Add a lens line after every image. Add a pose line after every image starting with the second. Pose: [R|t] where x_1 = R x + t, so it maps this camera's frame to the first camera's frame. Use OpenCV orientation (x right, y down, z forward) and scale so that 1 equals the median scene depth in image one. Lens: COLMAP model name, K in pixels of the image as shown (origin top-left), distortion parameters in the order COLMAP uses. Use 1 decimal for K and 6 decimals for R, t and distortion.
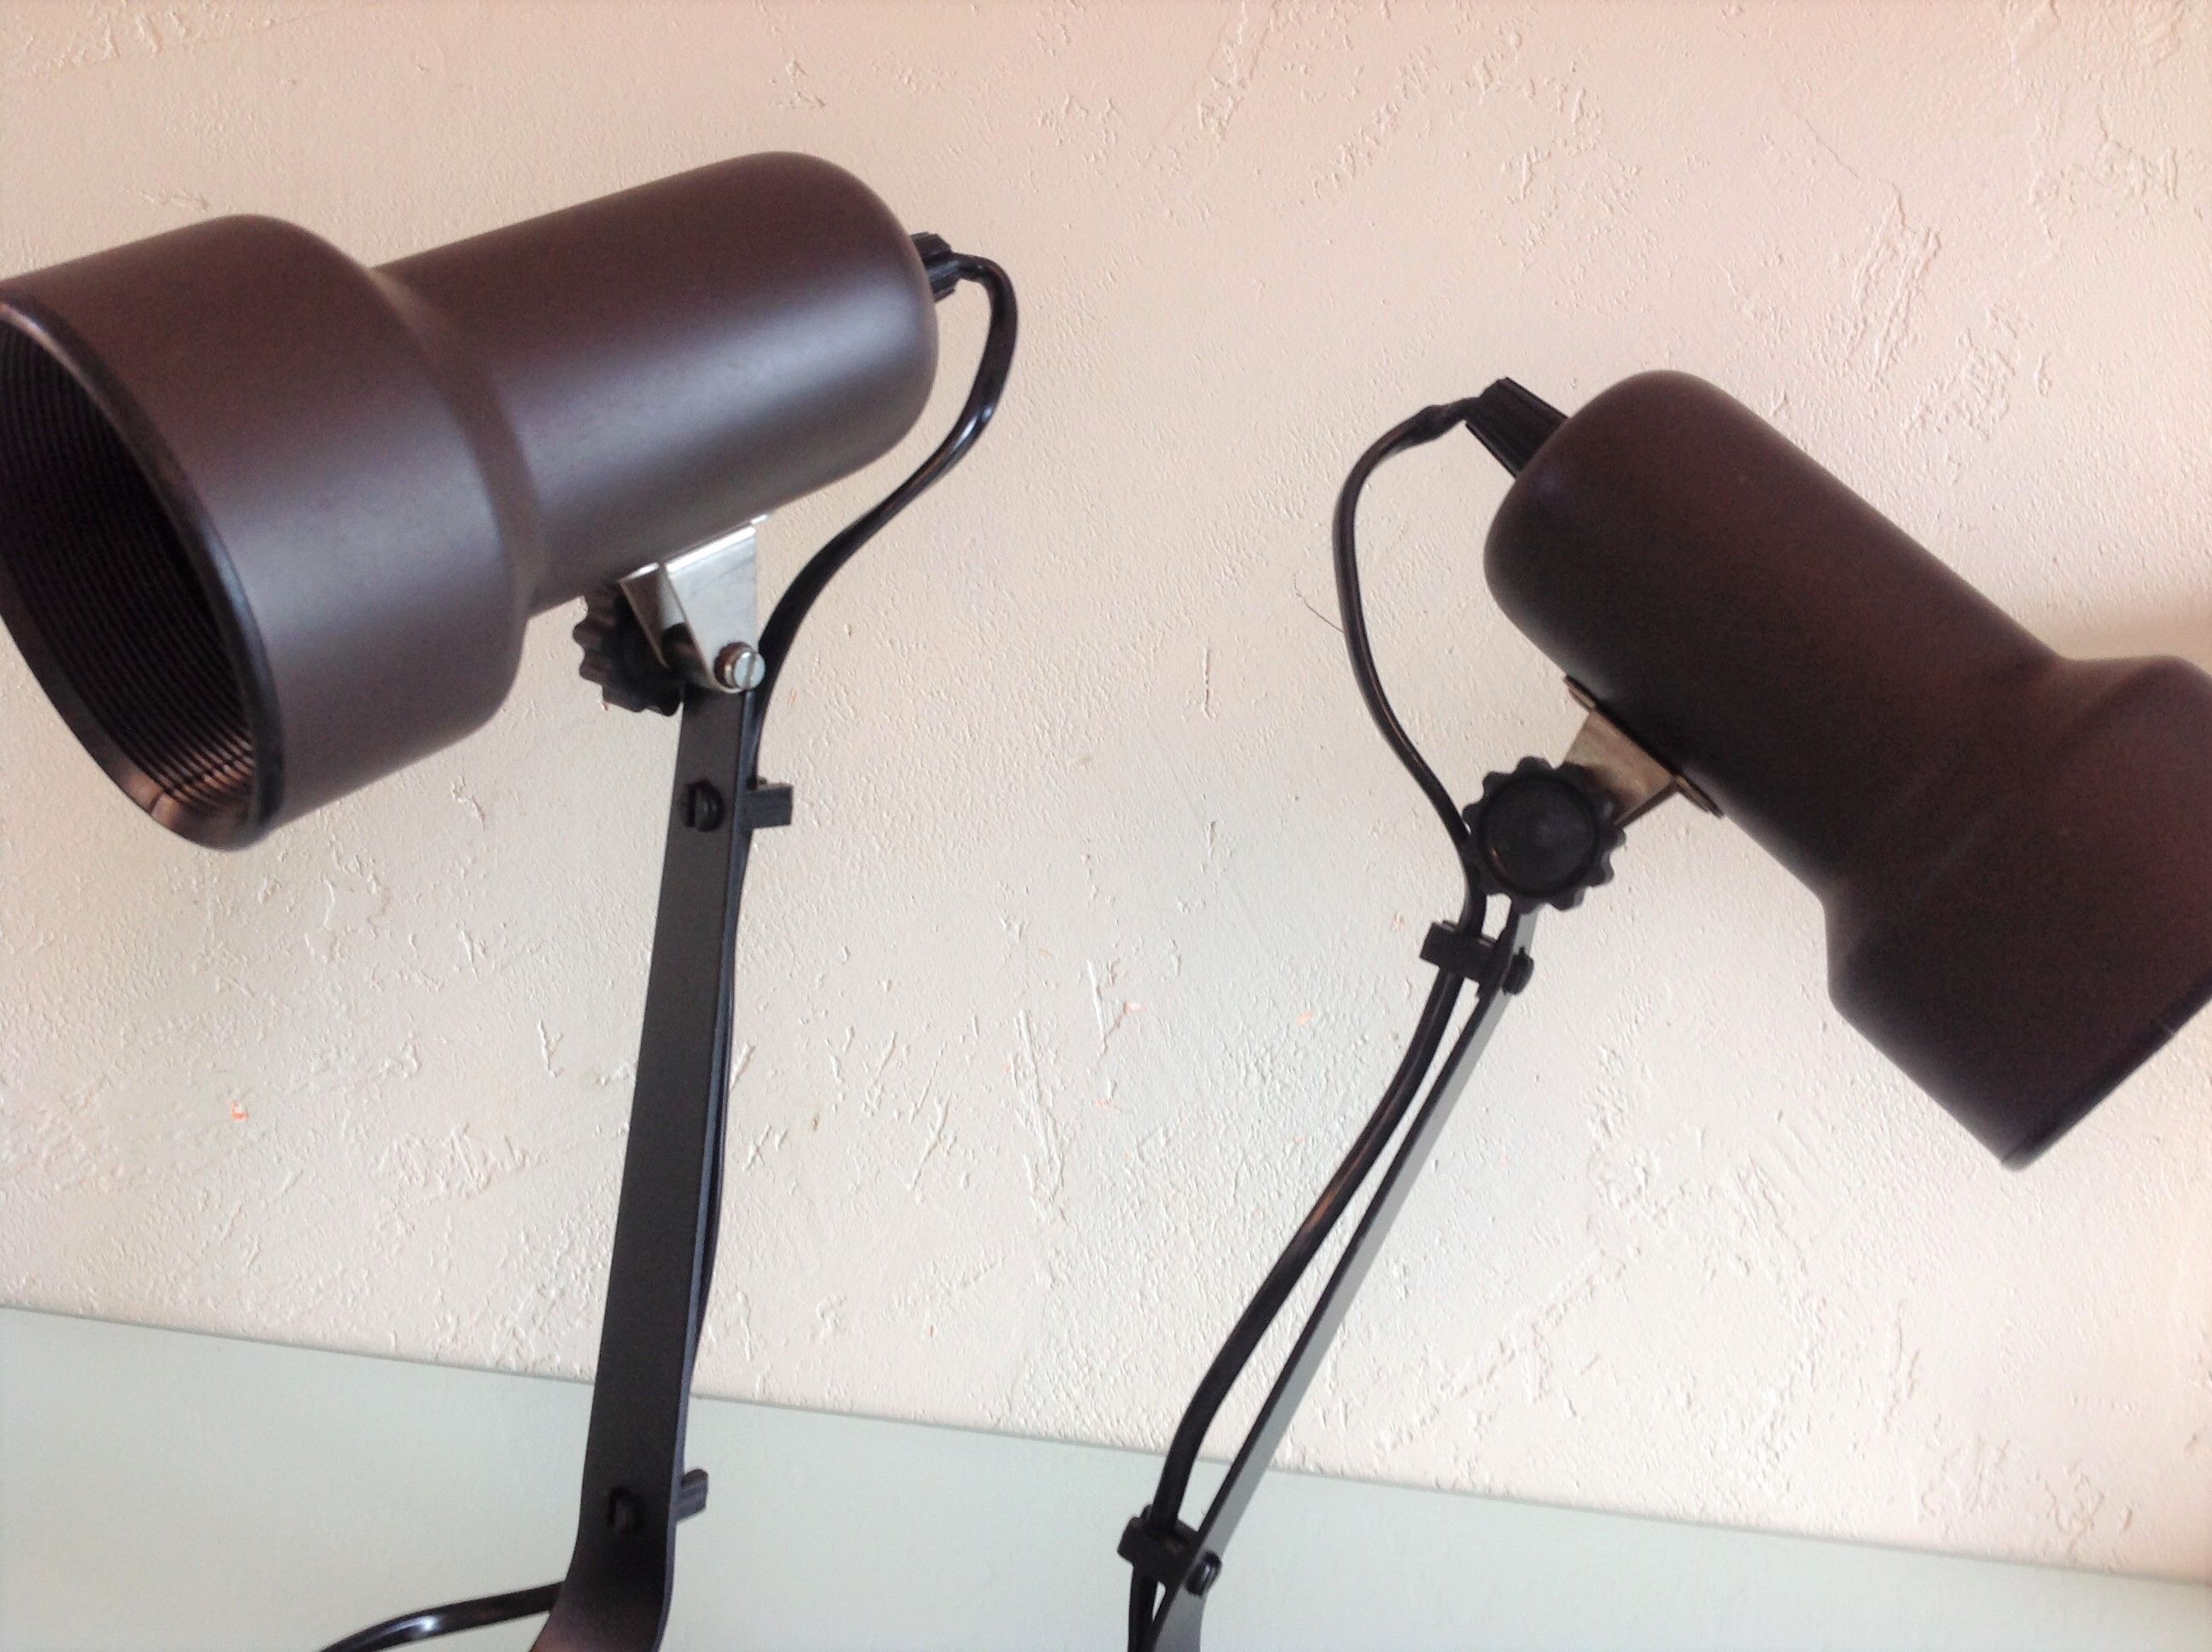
lens RADIAL K [[2186.7, 0, 1134.7], [0, 2186.7, 768.6], [0, 0, 1]] dist [0.037027, 0.000000]
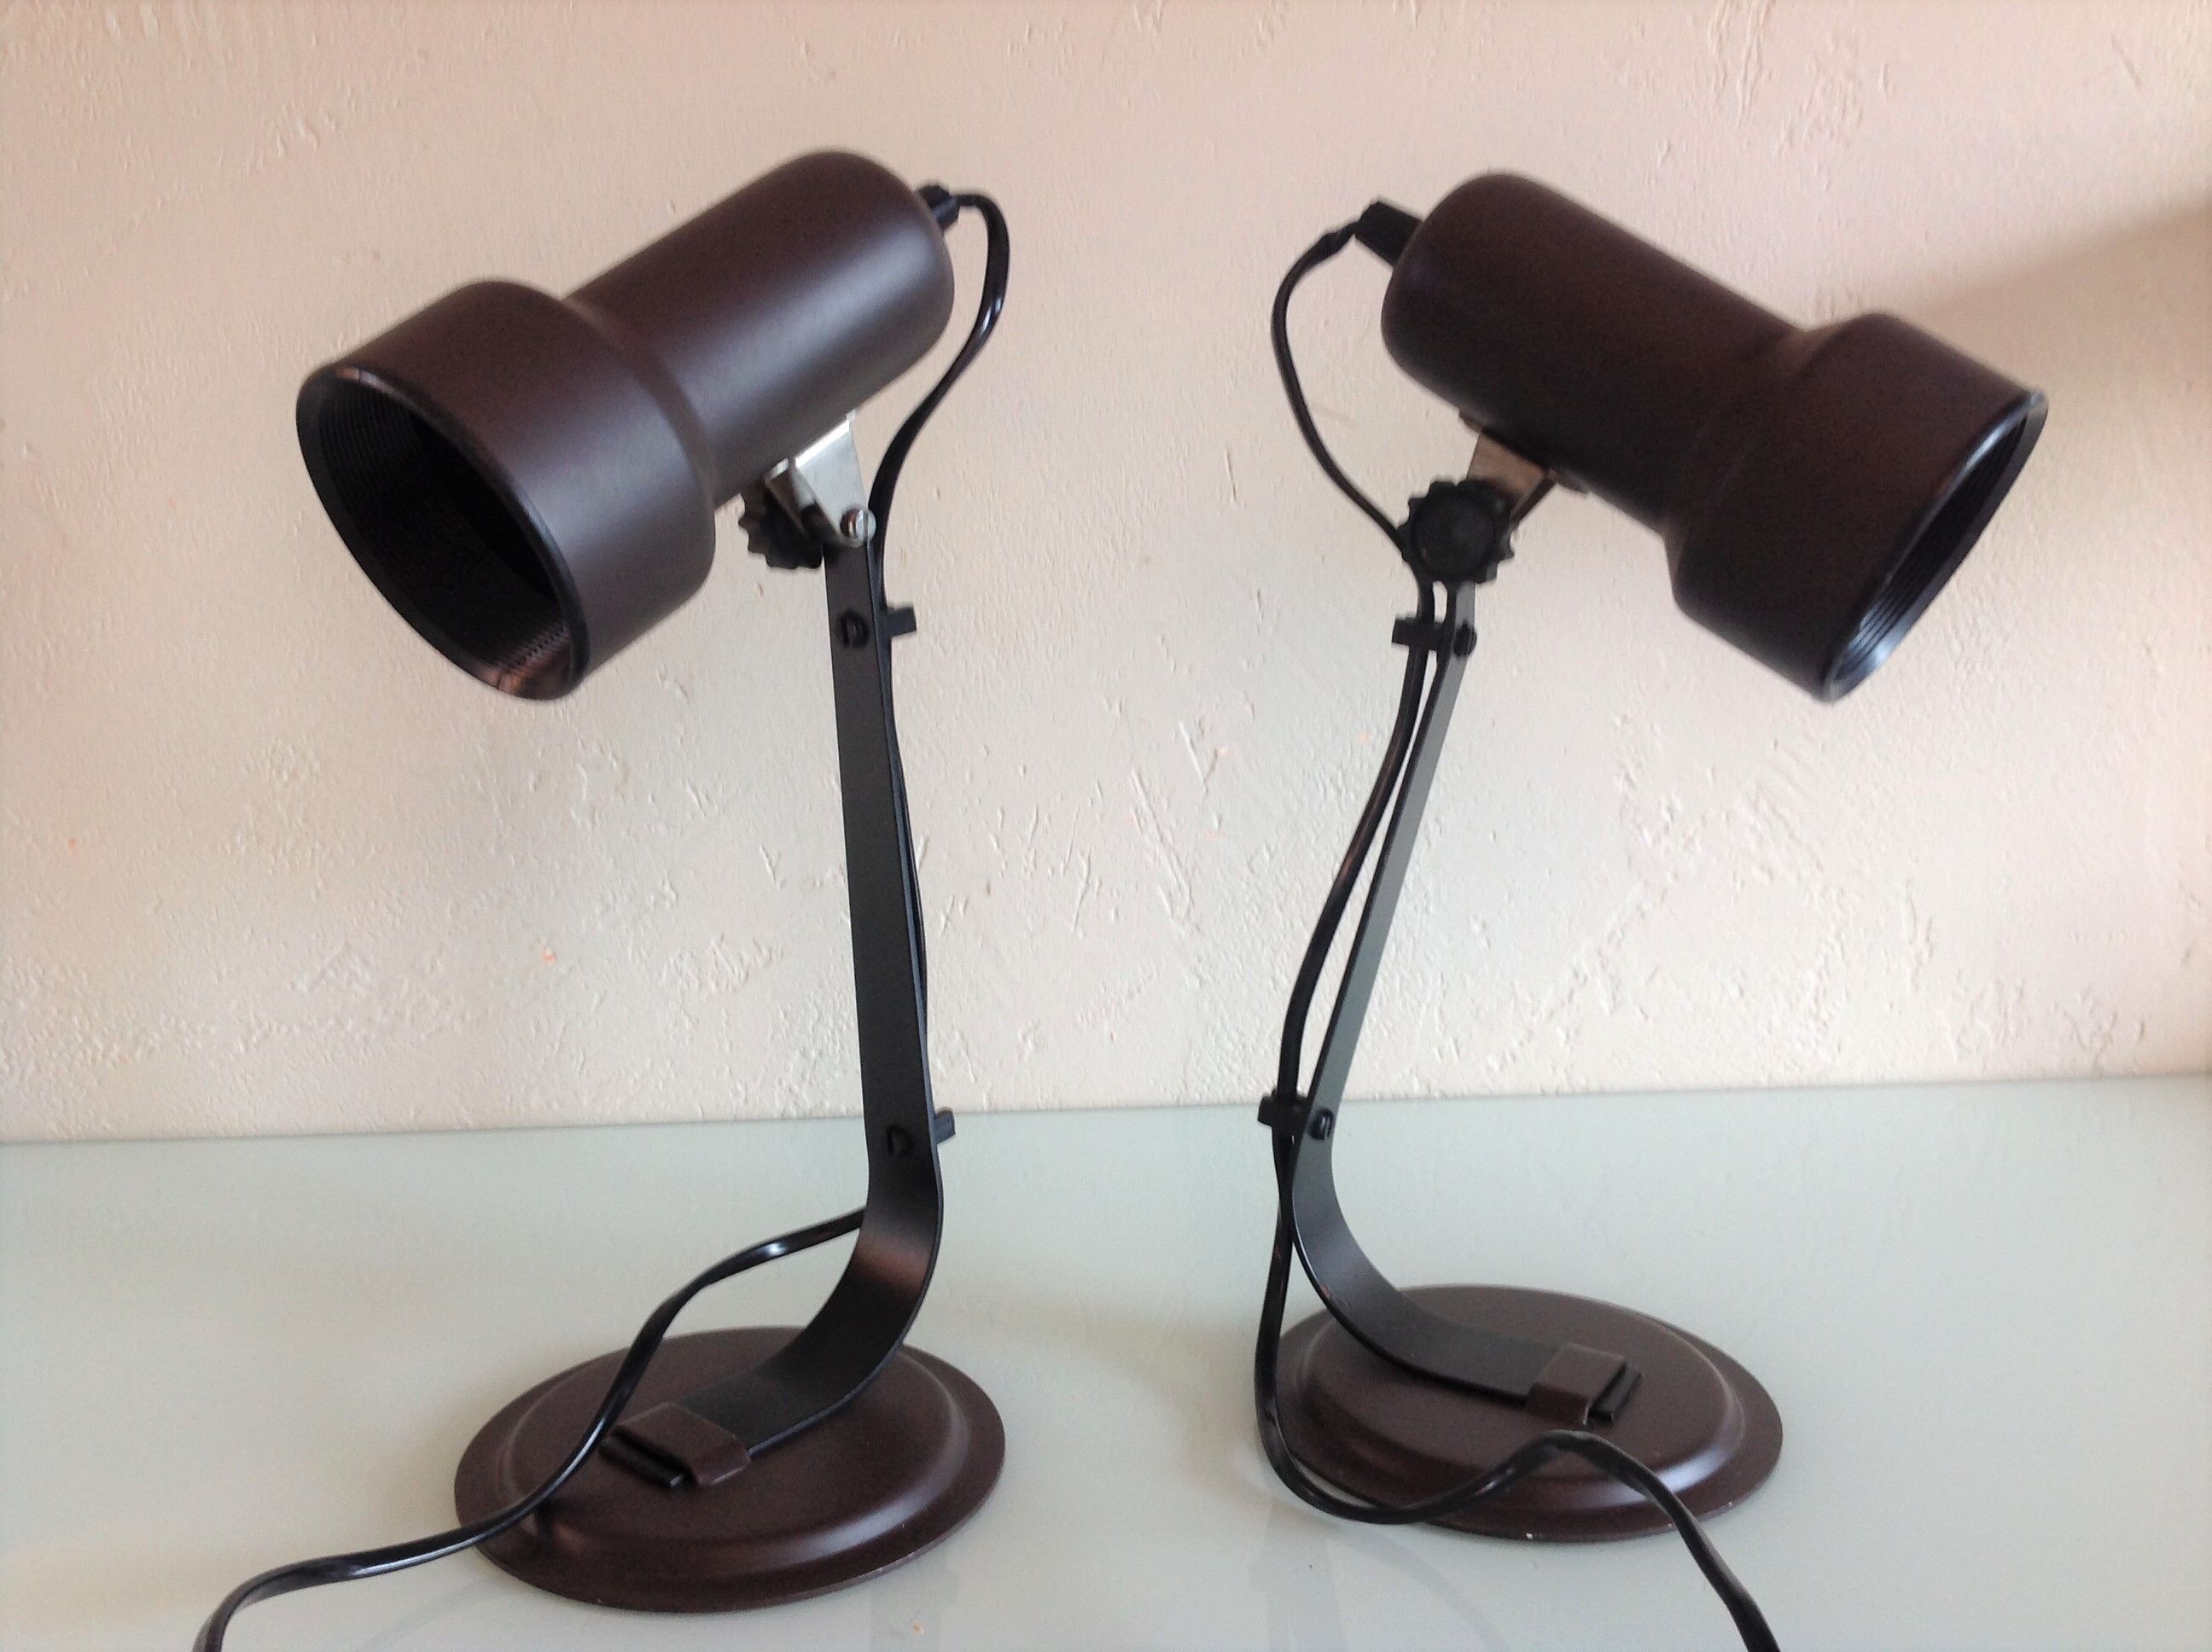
lens RADIAL K [[2186.7, 0, 1101.5], [0, 2186.7, 776.8], [0, 0, 1]] dist [0.037027, 0.000000]
pose [[0.979345, -0.182586, -0.086867, 0.037572], [0.188517, 0.979865, 0.065772, 0.029240], [0.073109, -0.080789, 0.994046, -0.231568]]
